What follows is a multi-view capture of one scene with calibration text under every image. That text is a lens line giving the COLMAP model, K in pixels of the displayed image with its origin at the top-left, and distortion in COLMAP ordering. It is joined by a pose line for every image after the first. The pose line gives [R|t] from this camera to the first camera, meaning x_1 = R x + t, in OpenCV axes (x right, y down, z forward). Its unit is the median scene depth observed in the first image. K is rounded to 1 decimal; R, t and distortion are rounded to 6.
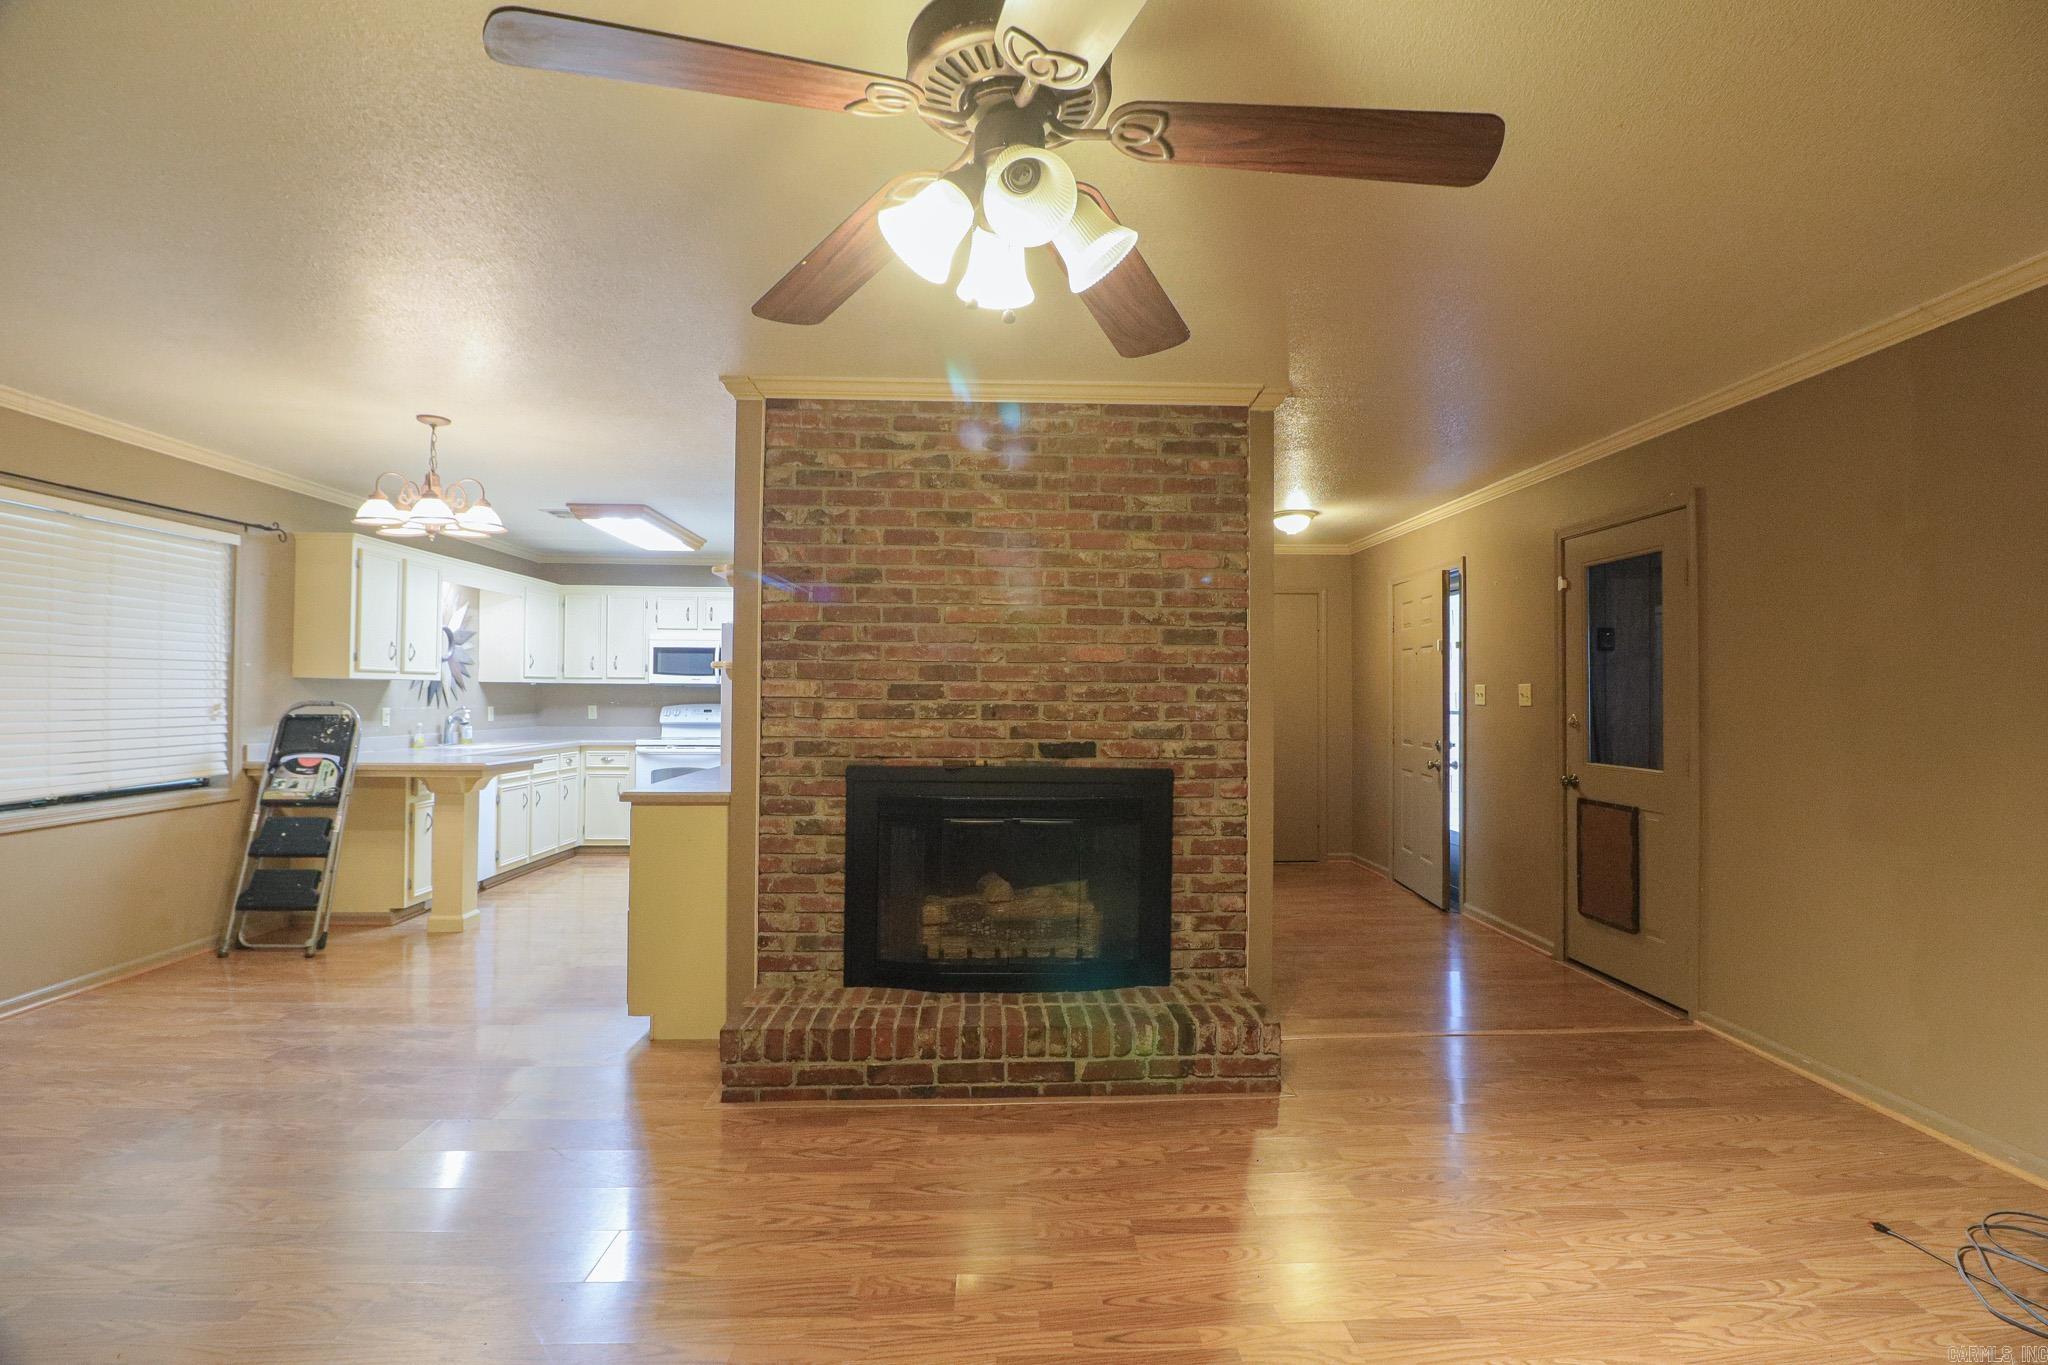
lens RADIAL K [[951.1, 0, 1039.5], [0, 951.1, 680.3], [0, 0, 1]] dist [0.000474, -0.013412]
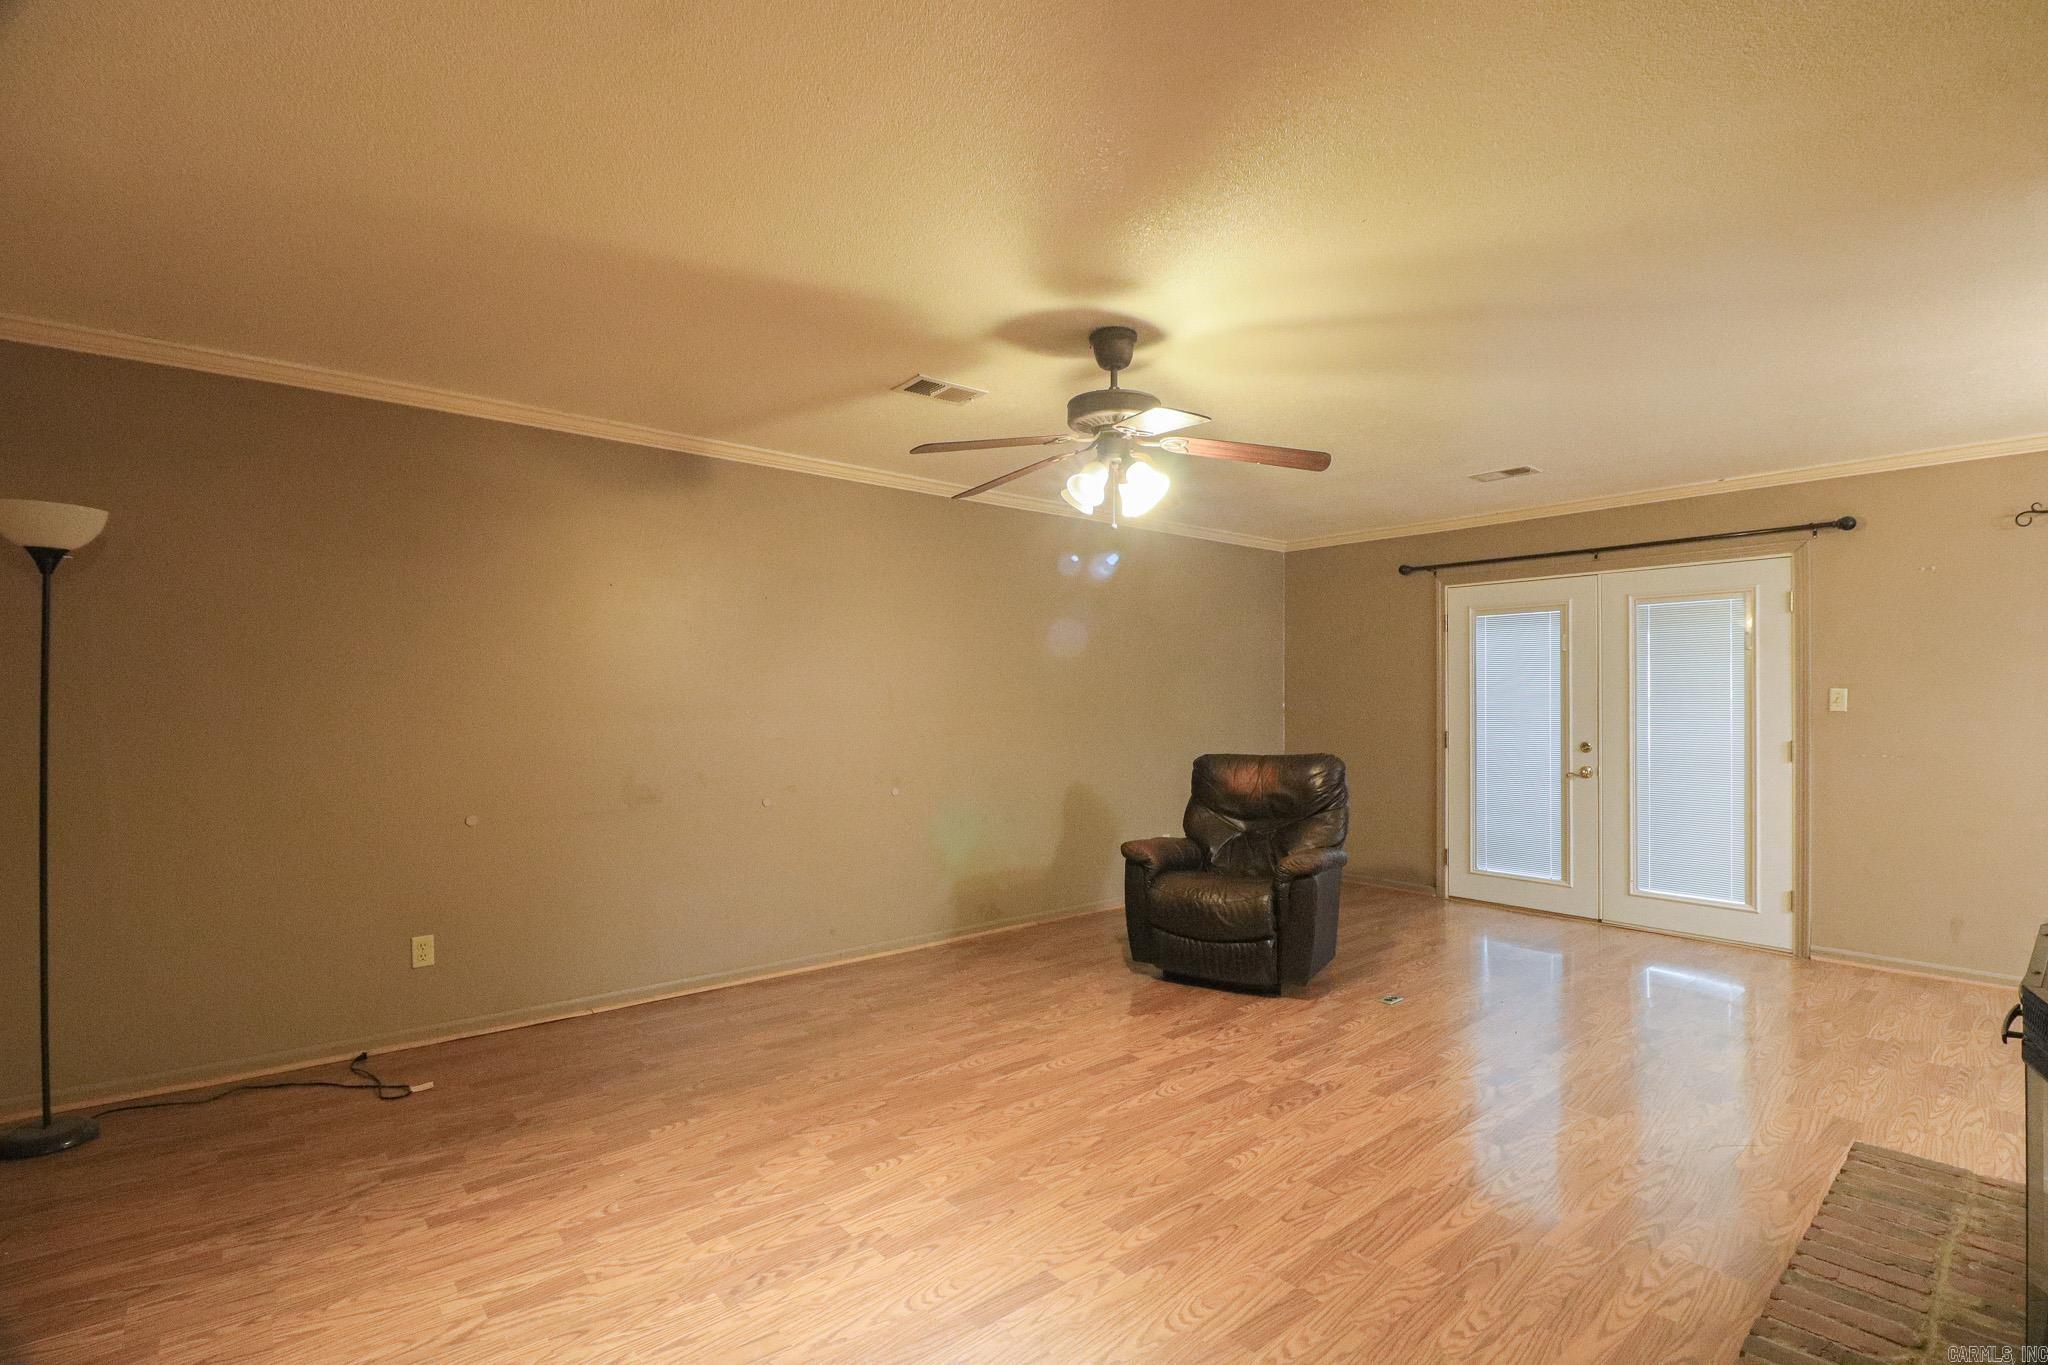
lens RADIAL K [[951.1, 0, 1039.5], [0, 951.1, 680.3], [0, 0, 1]] dist [0.000474, -0.013412]
pose [[-0.789947, -0.013829, -0.613020, 0.565194], [0.004296, 0.999596, -0.028085, 0.010041], [0.613161, -0.024819, -0.789568, 1.028906]]
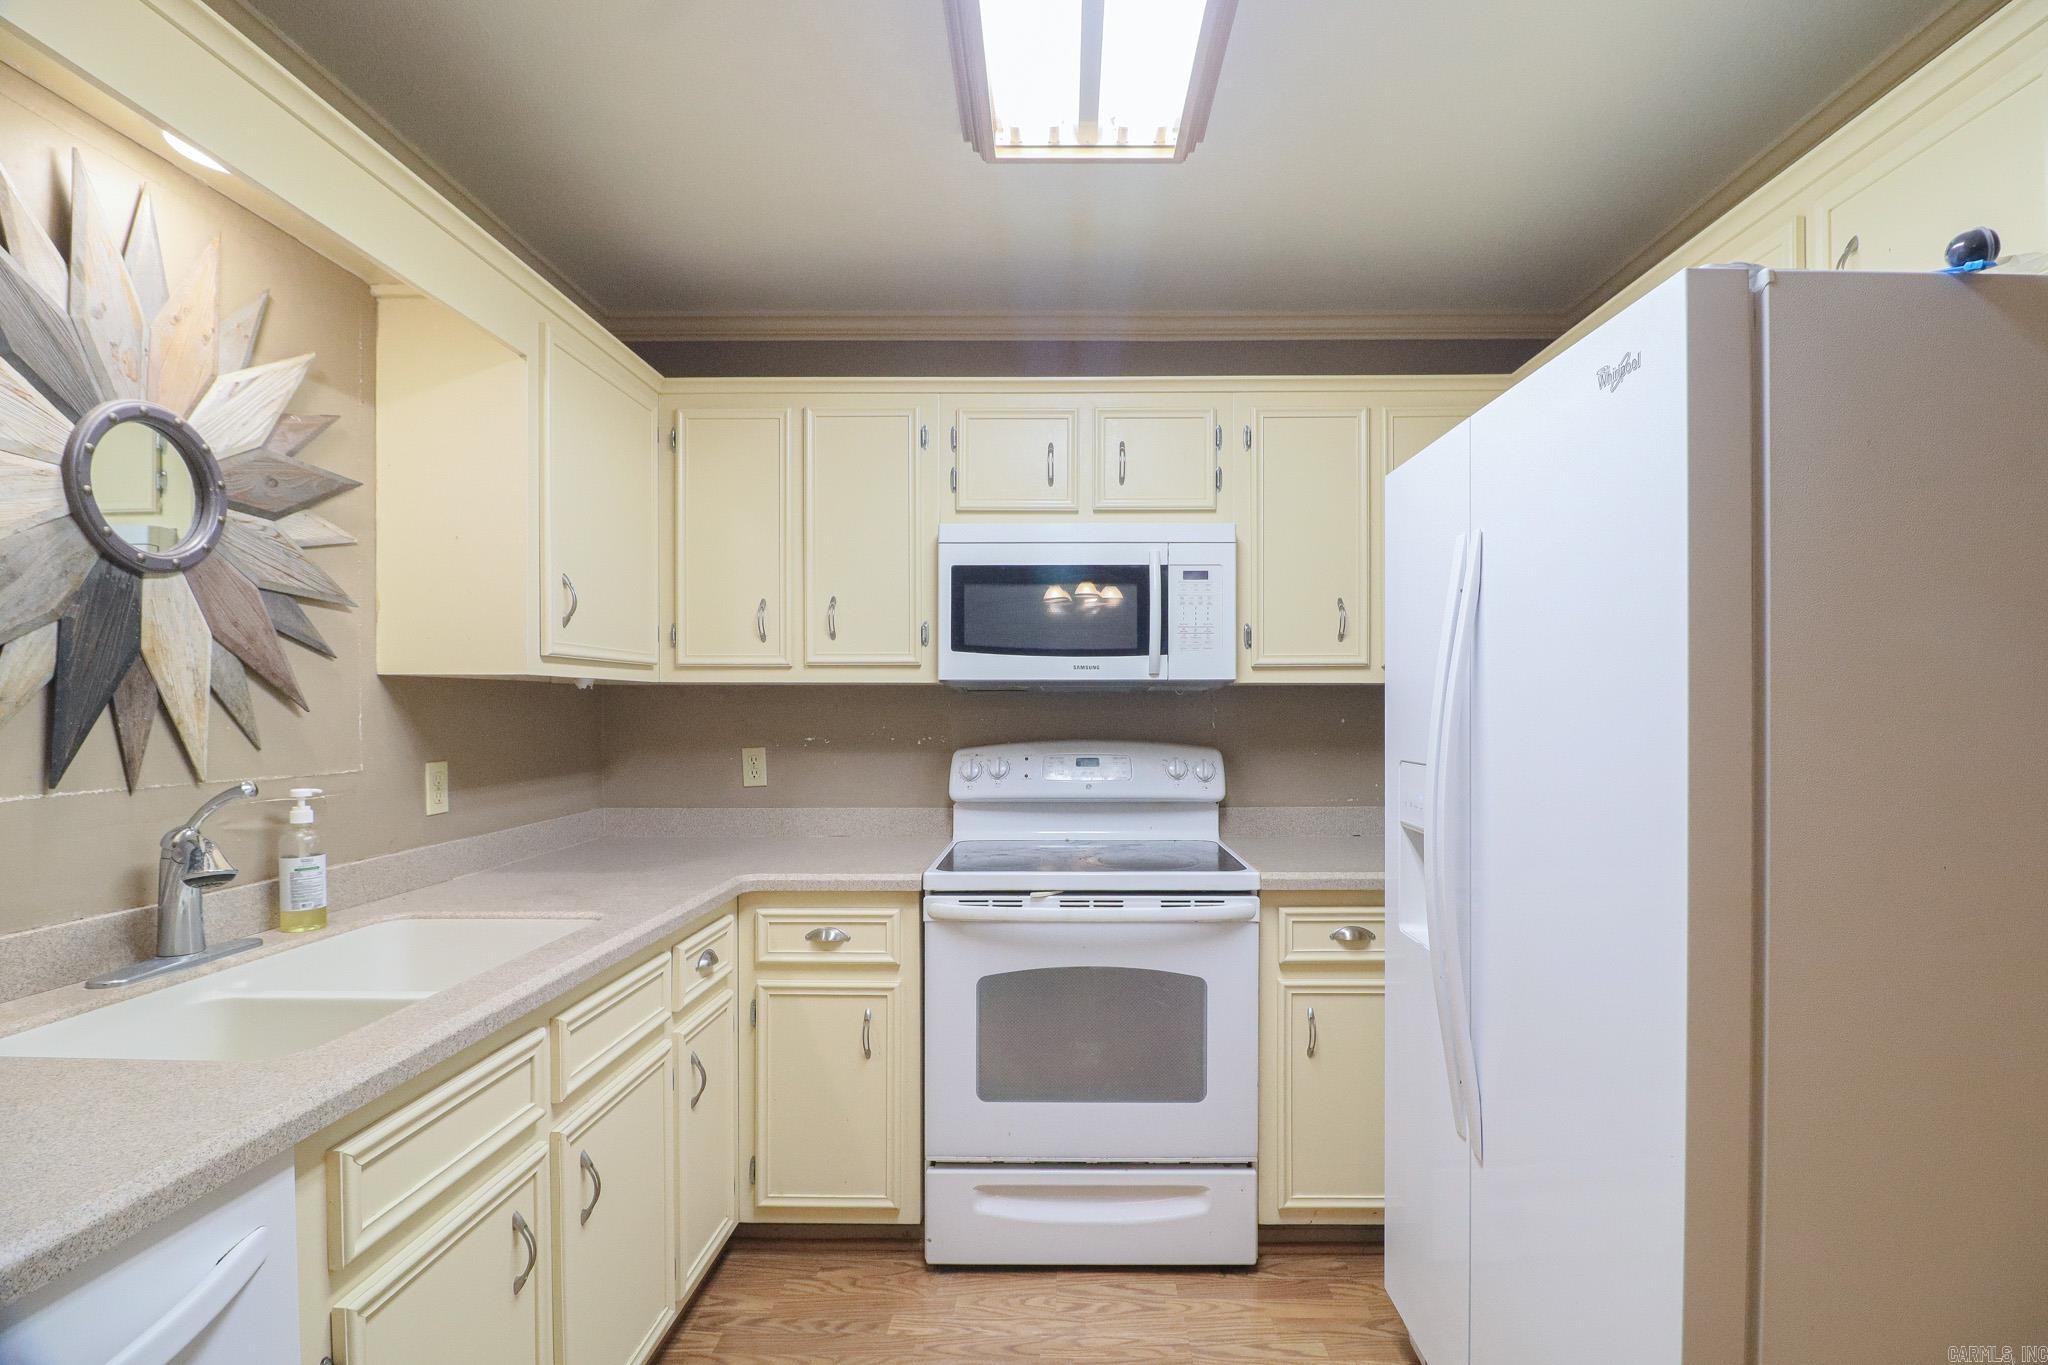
lens RADIAL K [[966.8, 0, 1059.5], [0, 966.8, 706.4], [0, 0, 1]] dist [-0.000328, -0.000175]
pose [[0.998086, -0.005442, -0.061607, -0.779270], [0.006270, 0.999893, 0.013246, 0.017126], [0.061528, -0.013607, 0.998013, 1.512075]]
